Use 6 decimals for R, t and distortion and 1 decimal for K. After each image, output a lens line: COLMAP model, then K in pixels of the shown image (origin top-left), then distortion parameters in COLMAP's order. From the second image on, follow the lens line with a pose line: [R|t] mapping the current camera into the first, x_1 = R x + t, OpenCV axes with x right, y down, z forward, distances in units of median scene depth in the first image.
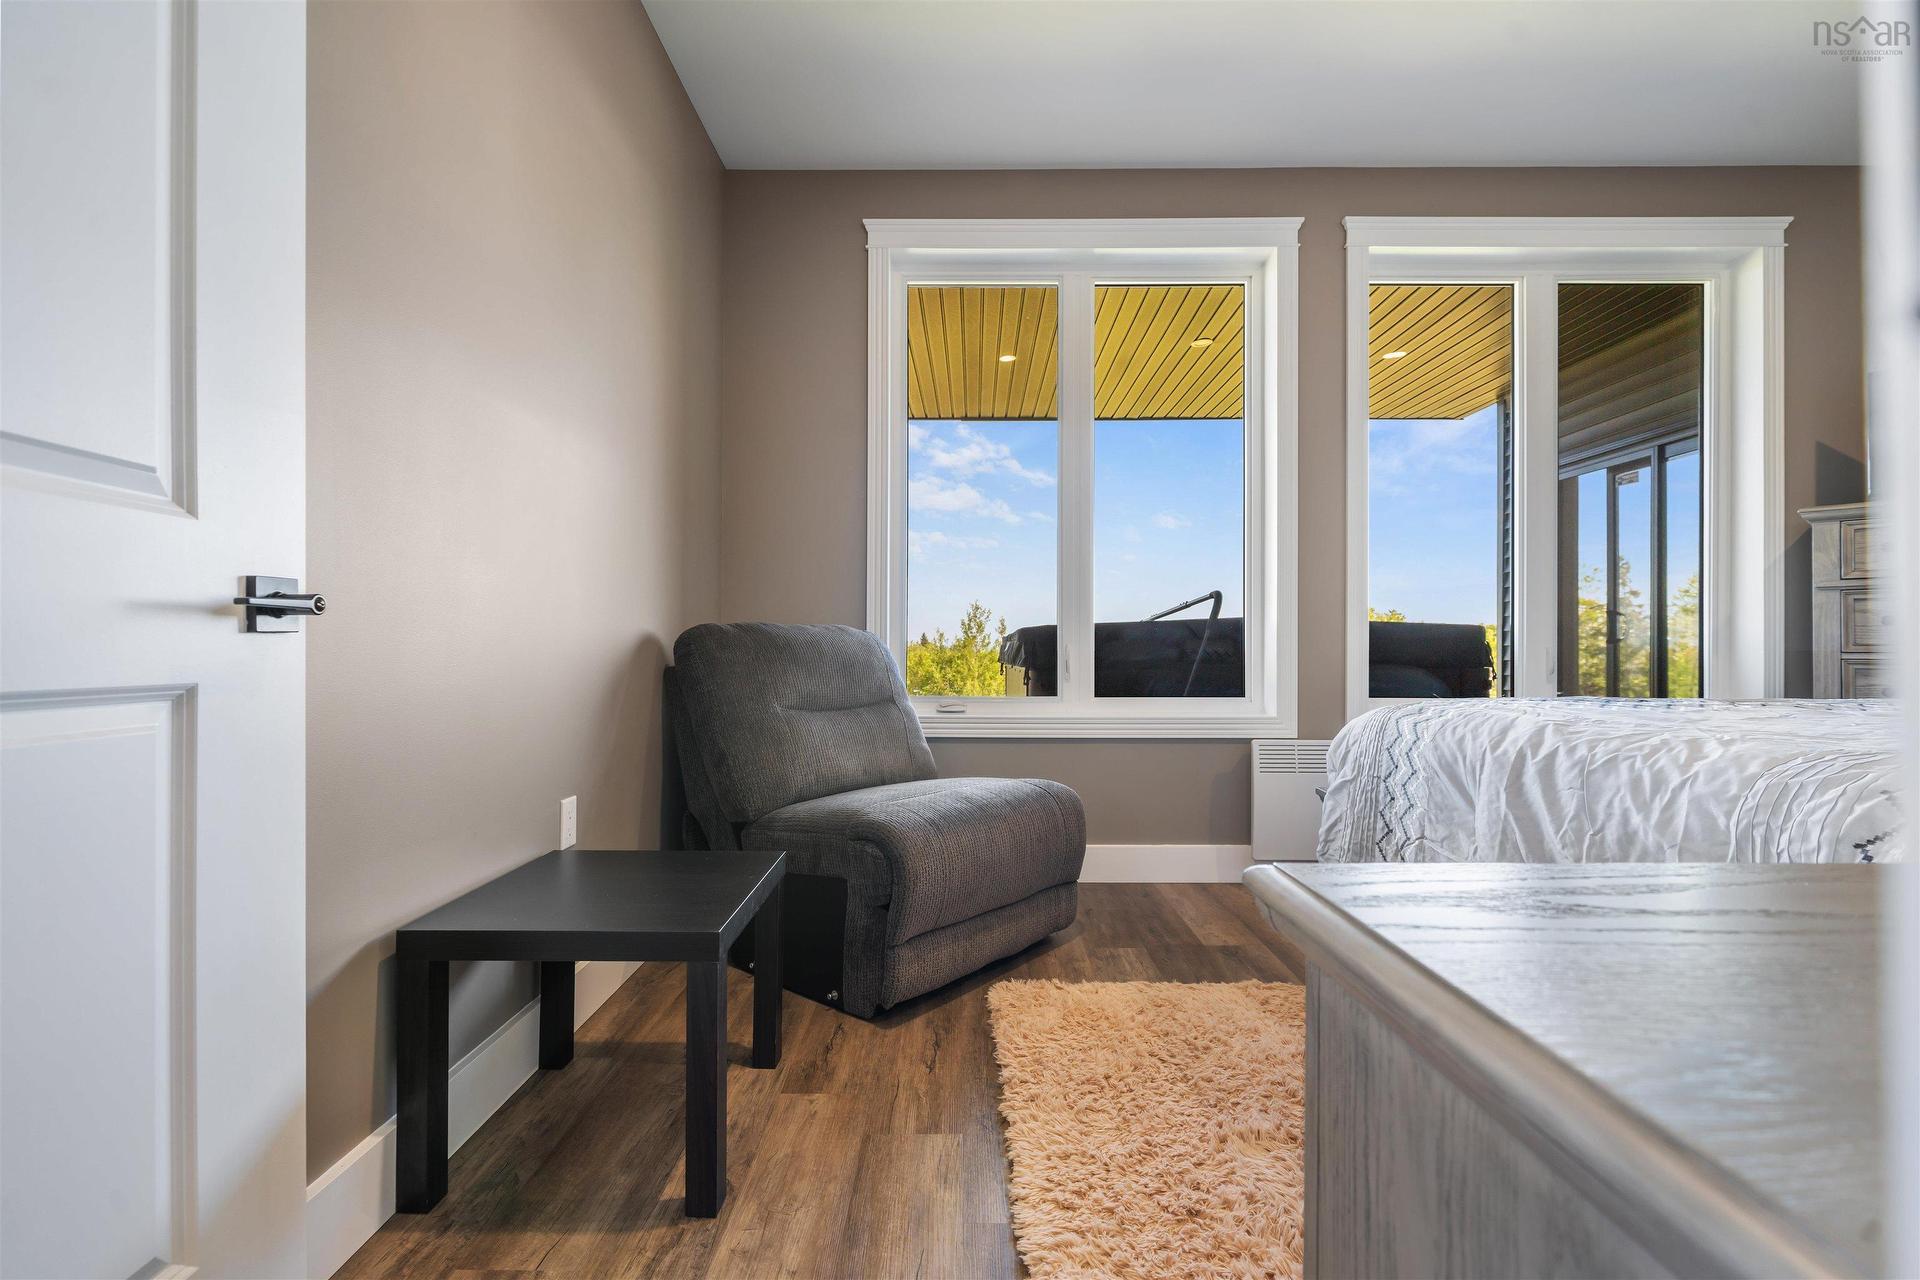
lens RADIAL K [[807.7, 0, 958.1], [0, 807.7, 639.1], [0, 0, 1]] dist [-0.001112, -0.000186]
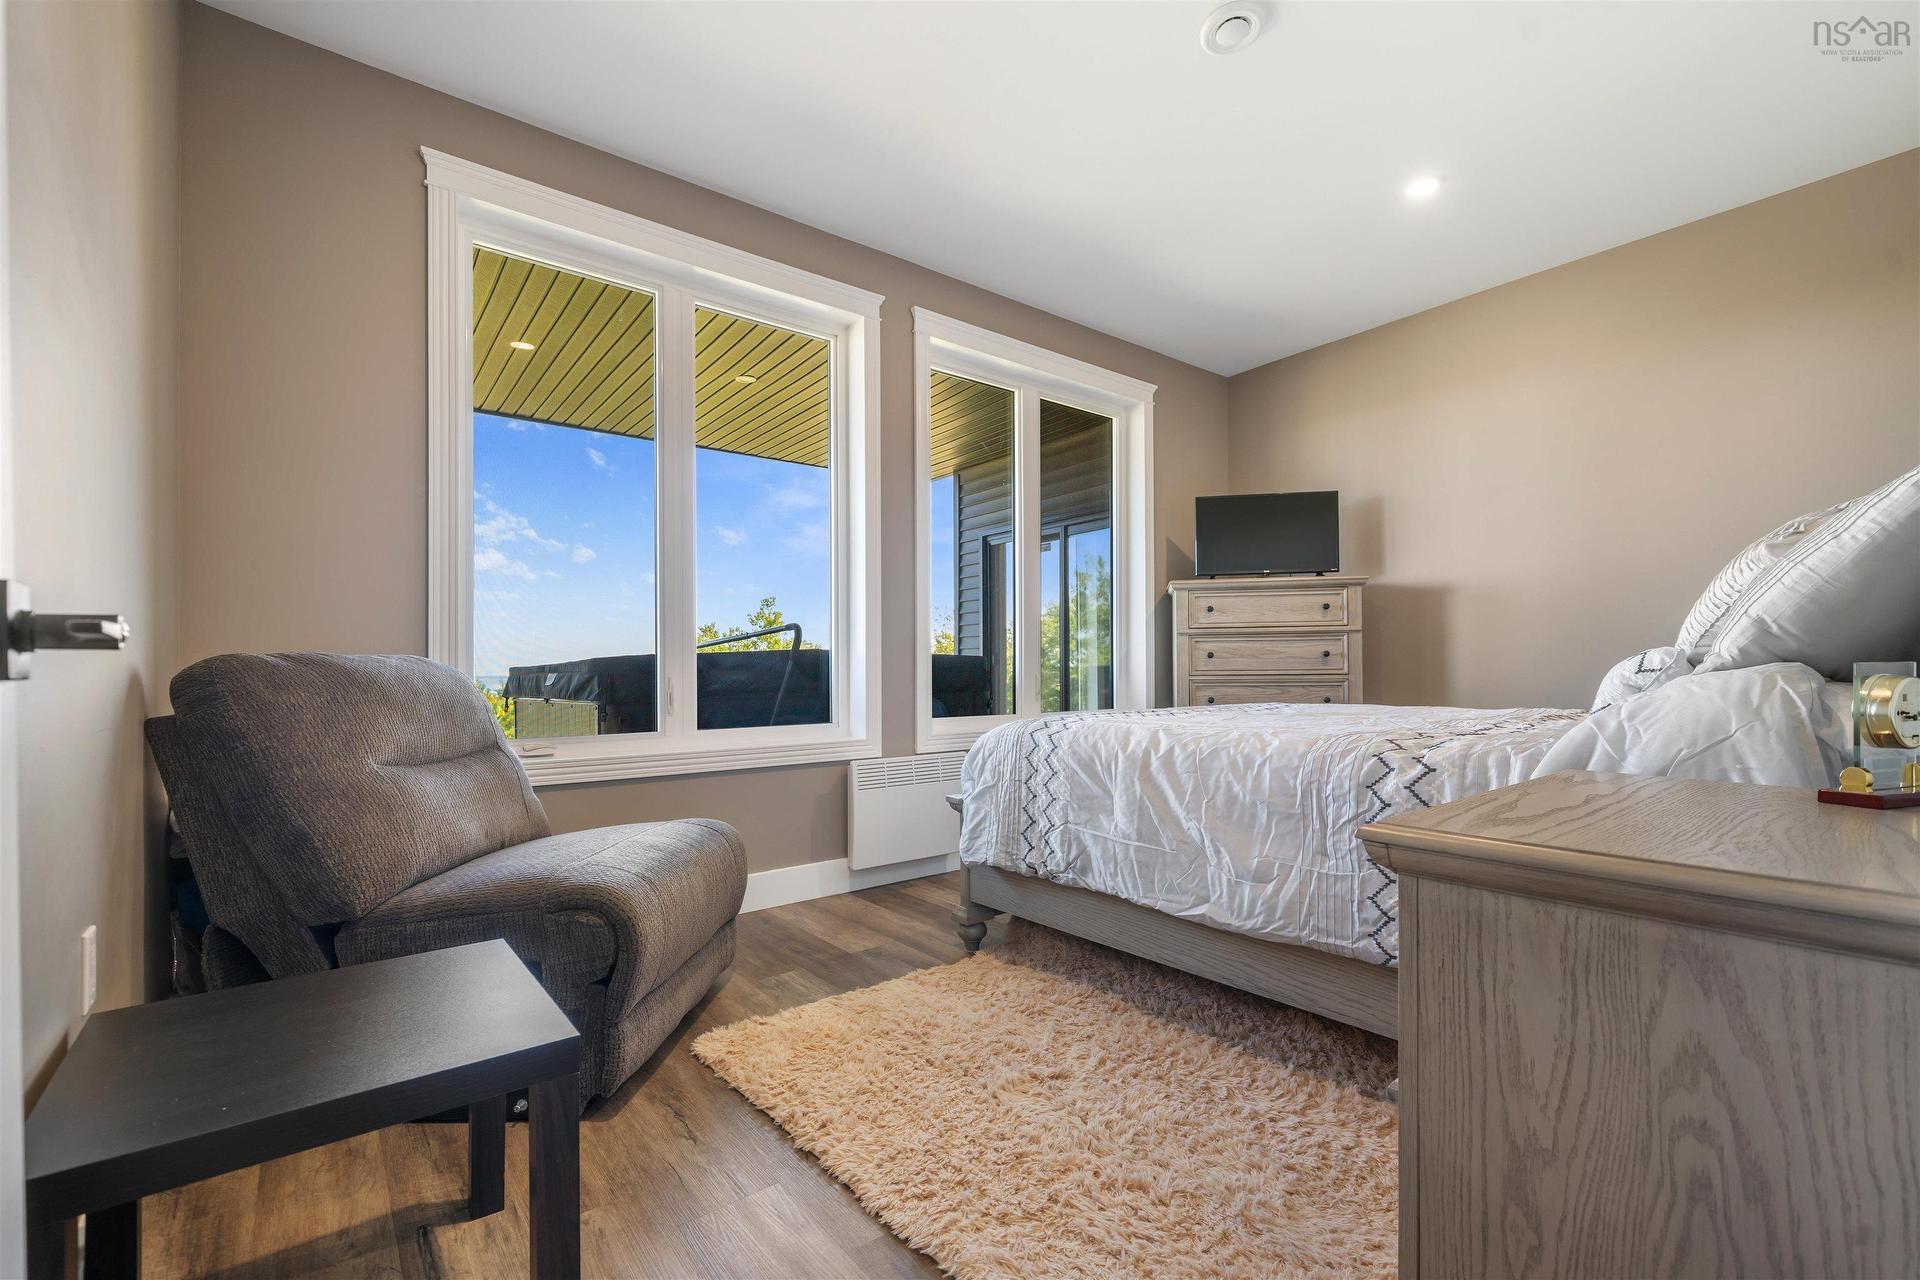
lens RADIAL K [[807.7, 0, 964.1], [0, 807.7, 665.4], [0, 0, 1]] dist [-0.001112, -0.000186]
pose [[0.785167, -0.004067, 0.619270, -0.244171], [0.005380, 0.999985, -0.000253, -0.005357], [-0.619260, 0.003530, 0.785178, 0.055241]]
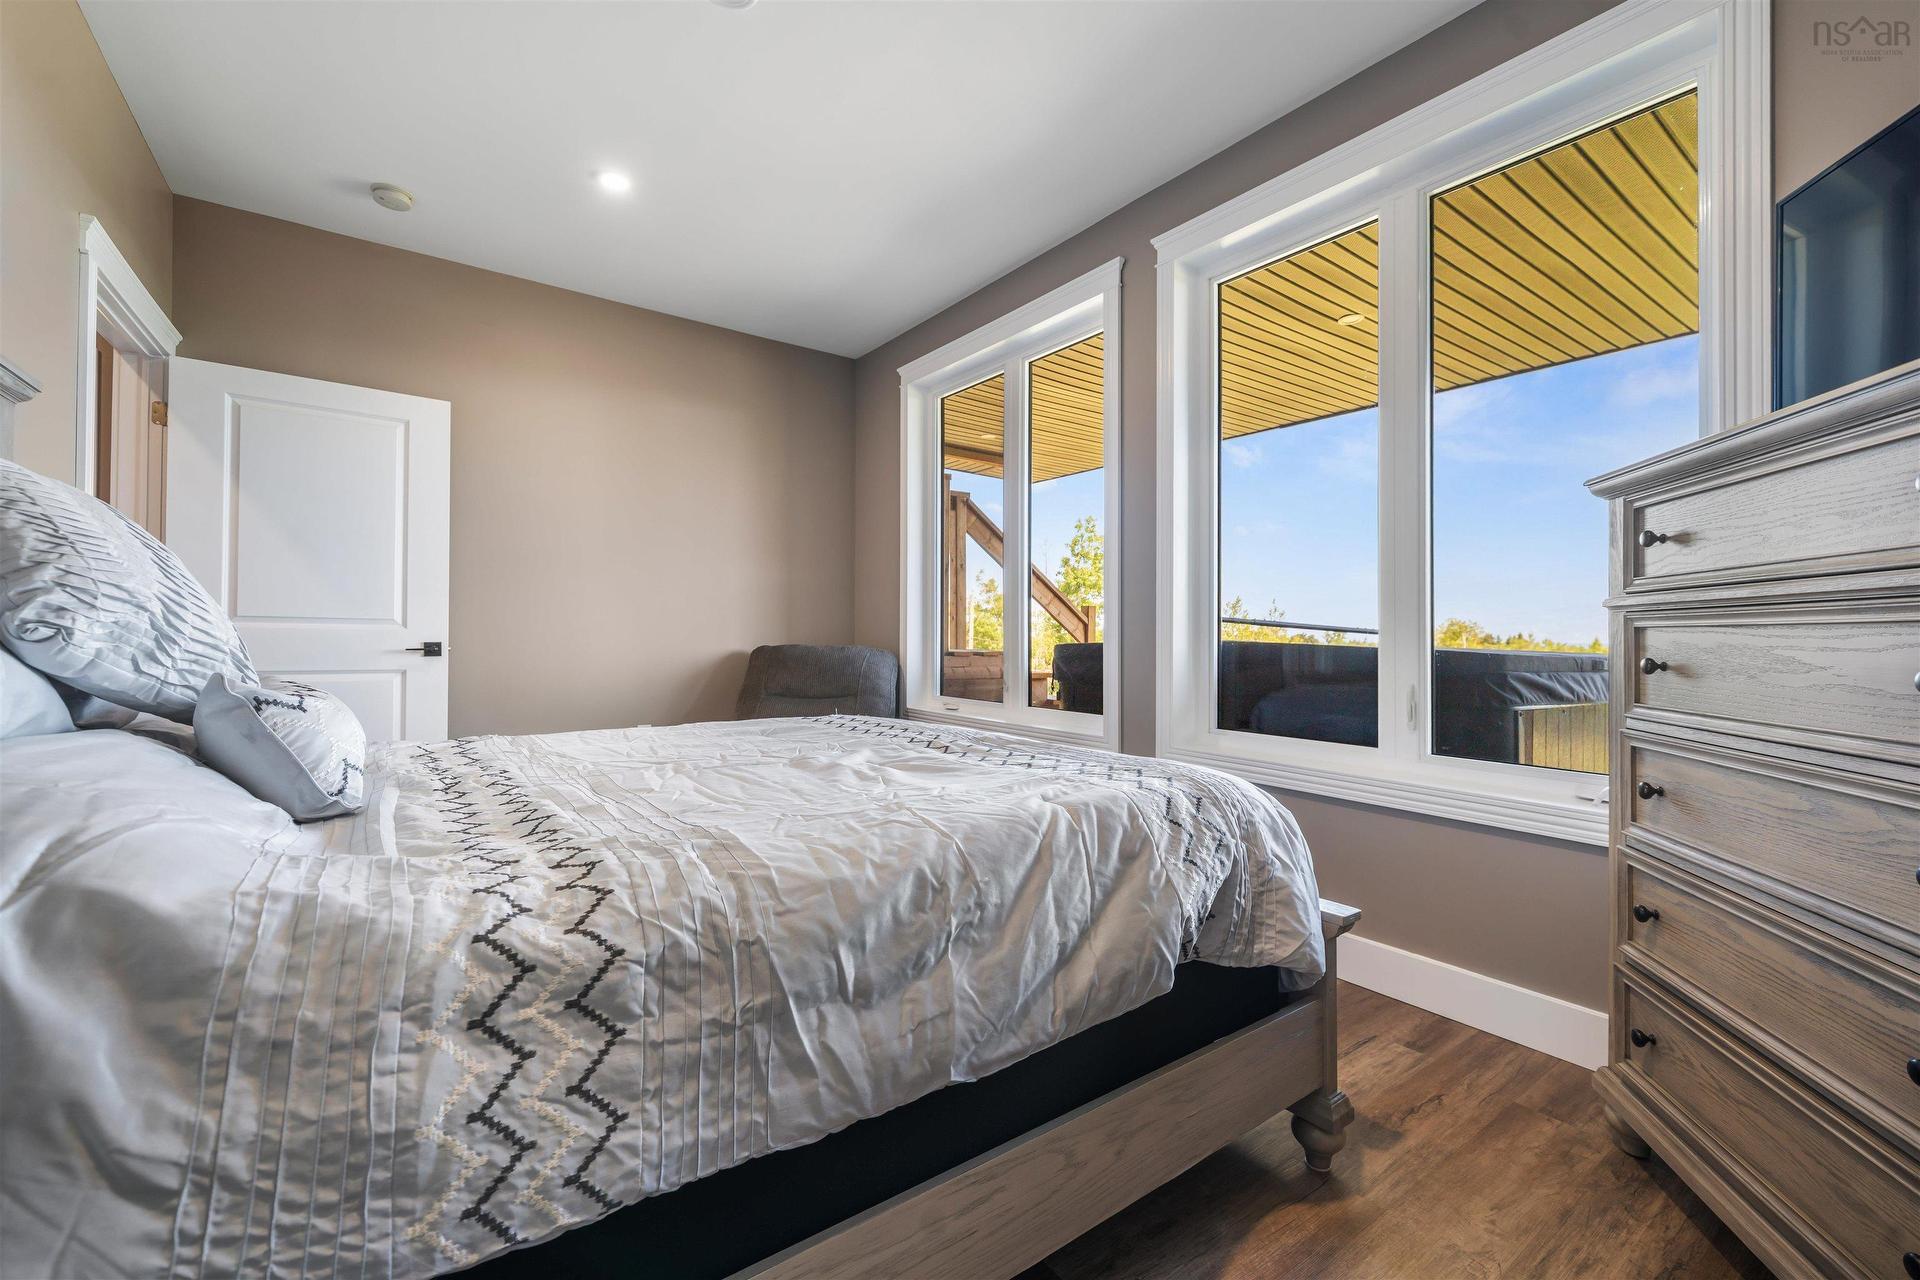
lens RADIAL K [[807.7, 0, 965.3], [0, 807.7, 647.6], [0, 0, 1]] dist [-0.001112, -0.000186]
pose [[0.583801, 0.003305, -0.811890, 1.491184], [-0.009901, 0.999946, -0.003049, -0.025687], [0.811837, 0.009818, 0.583802, 0.316661]]
